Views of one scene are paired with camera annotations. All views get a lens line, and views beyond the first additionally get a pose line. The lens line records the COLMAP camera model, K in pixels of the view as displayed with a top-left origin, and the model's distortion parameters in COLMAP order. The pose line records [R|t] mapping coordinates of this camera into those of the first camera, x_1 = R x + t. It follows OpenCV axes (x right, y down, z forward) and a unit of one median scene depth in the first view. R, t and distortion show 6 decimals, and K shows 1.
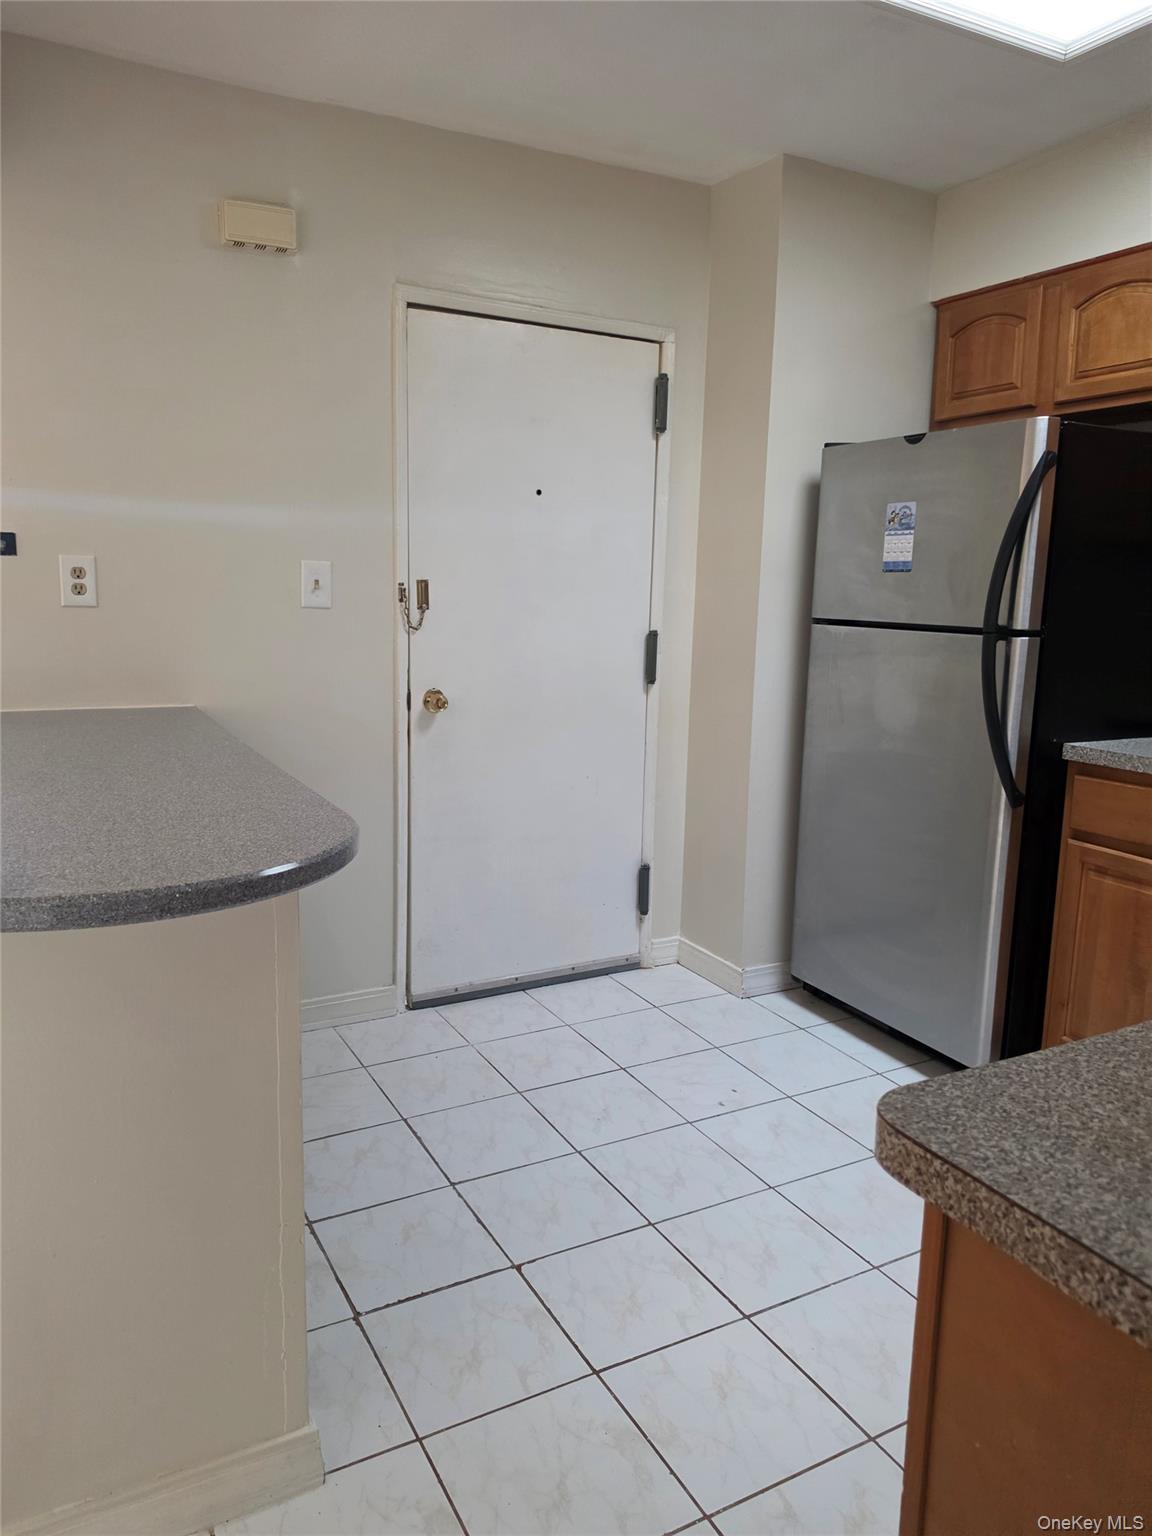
lens RADIAL K [[1061.8, 0, 573.7], [0, 1061.8, 755.1], [0, 0, 1]] dist [0.026979, -0.016325]
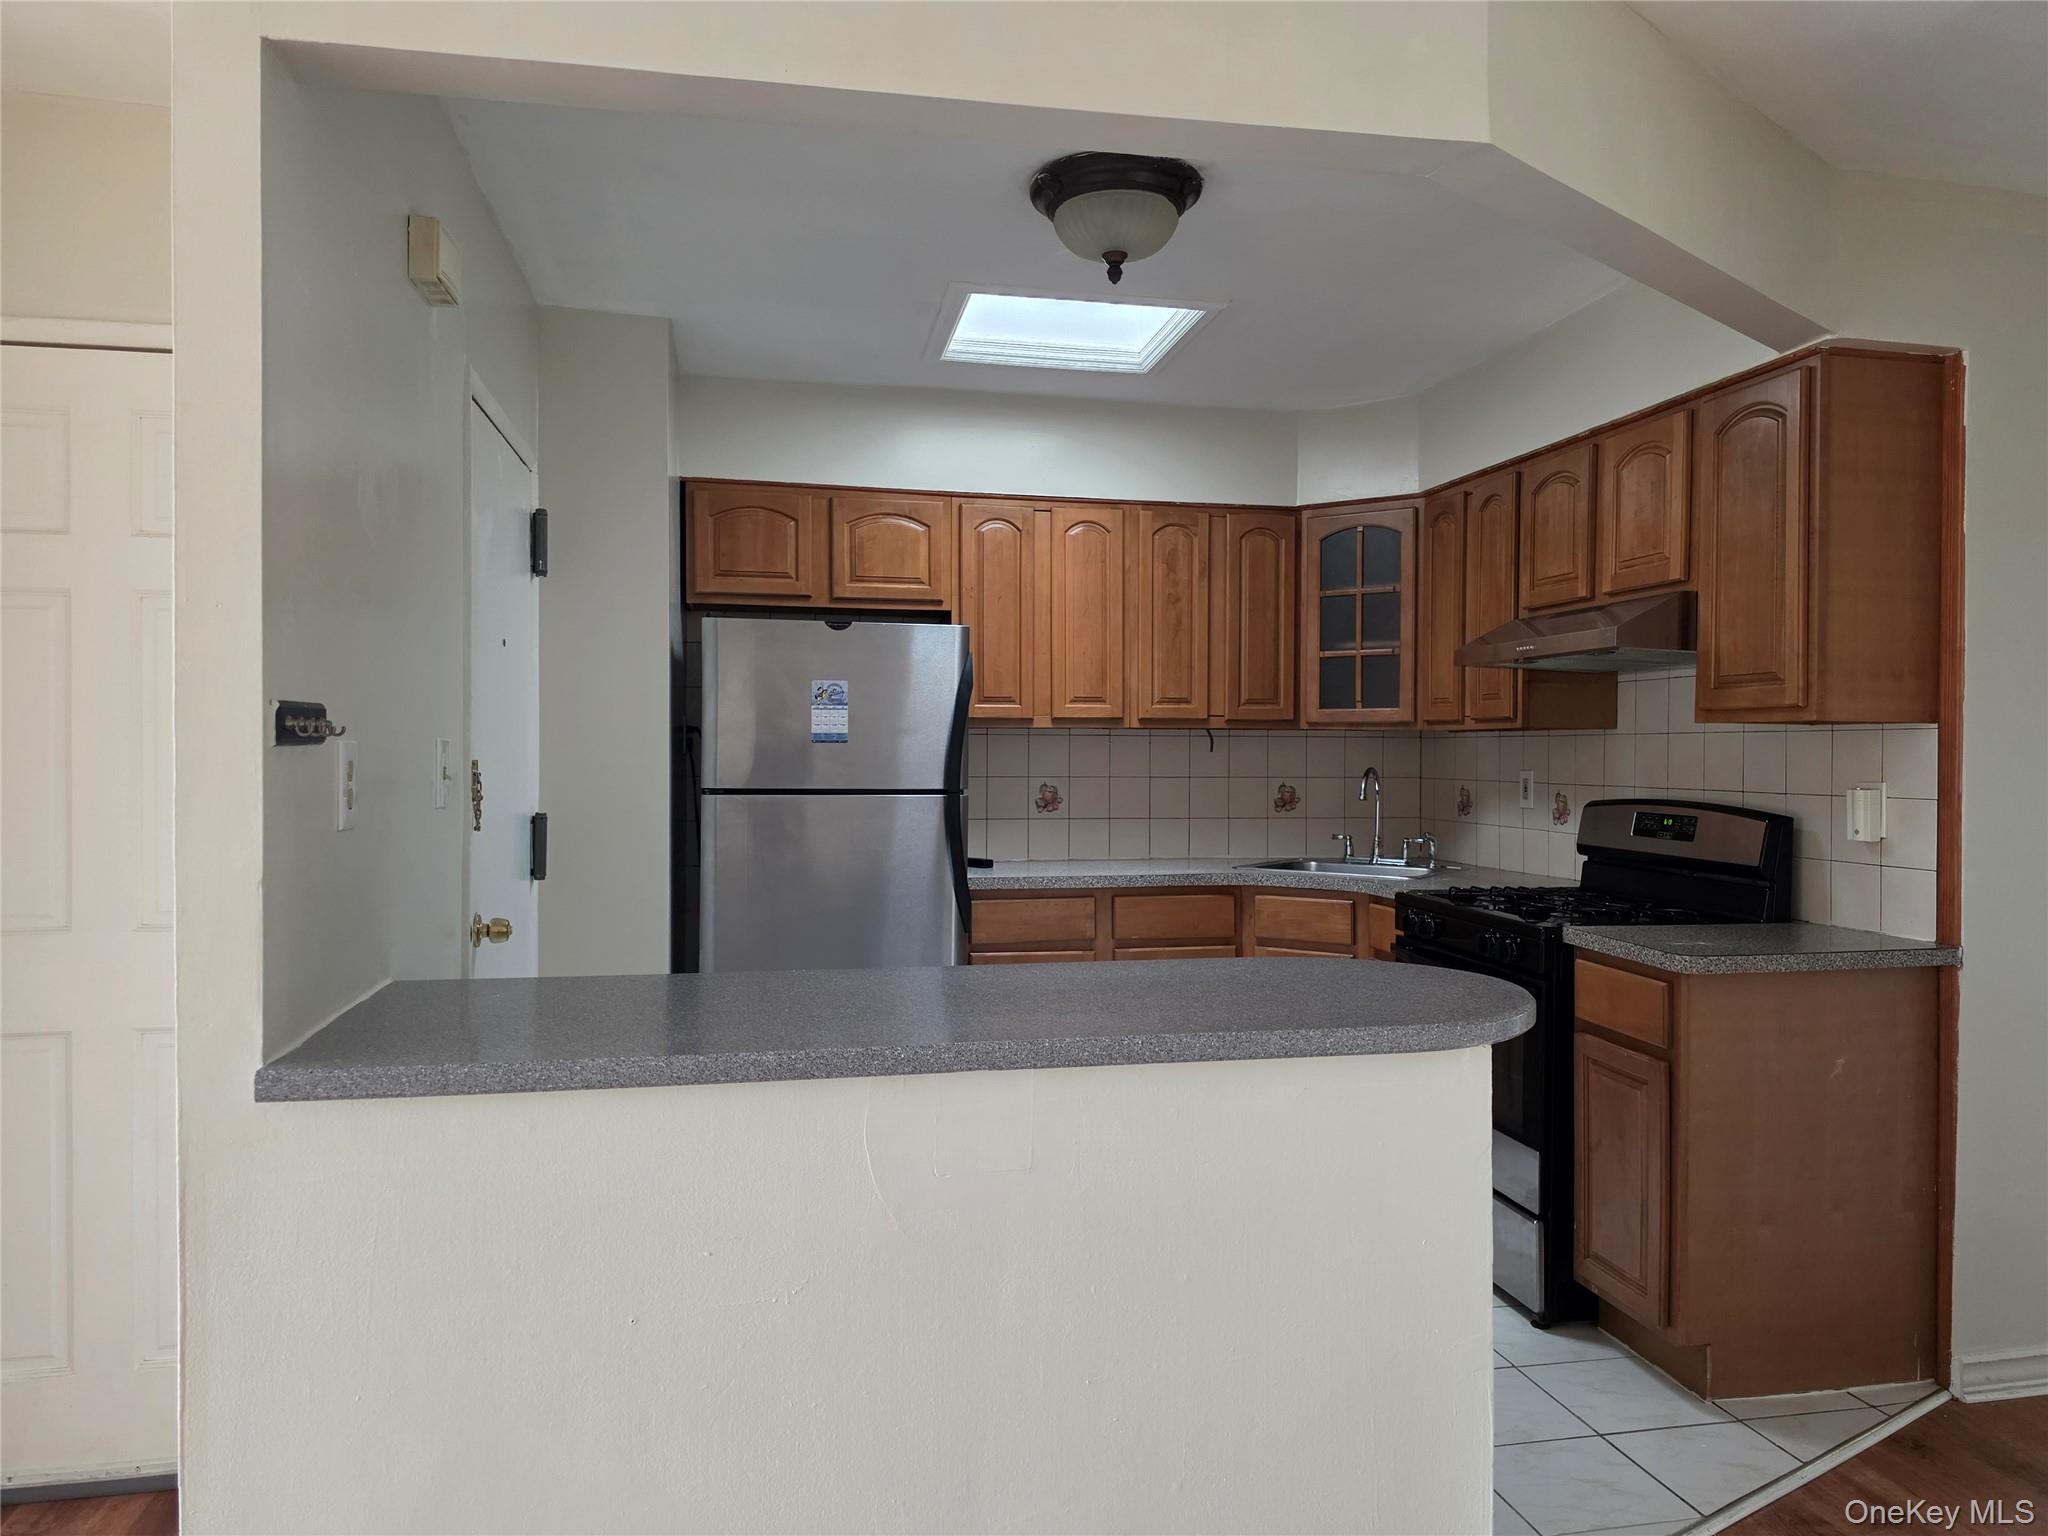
lens RADIAL K [[1415.7, 0, 1026.8], [0, 1415.7, 776.3], [0, 0, 1]] dist [0.026979, -0.016325]
pose [[0.289340, -0.040188, 0.956382, -1.015247], [0.151769, 0.988406, -0.004381, -0.101007], [-0.945118, 0.146417, 0.292085, 0.392457]]
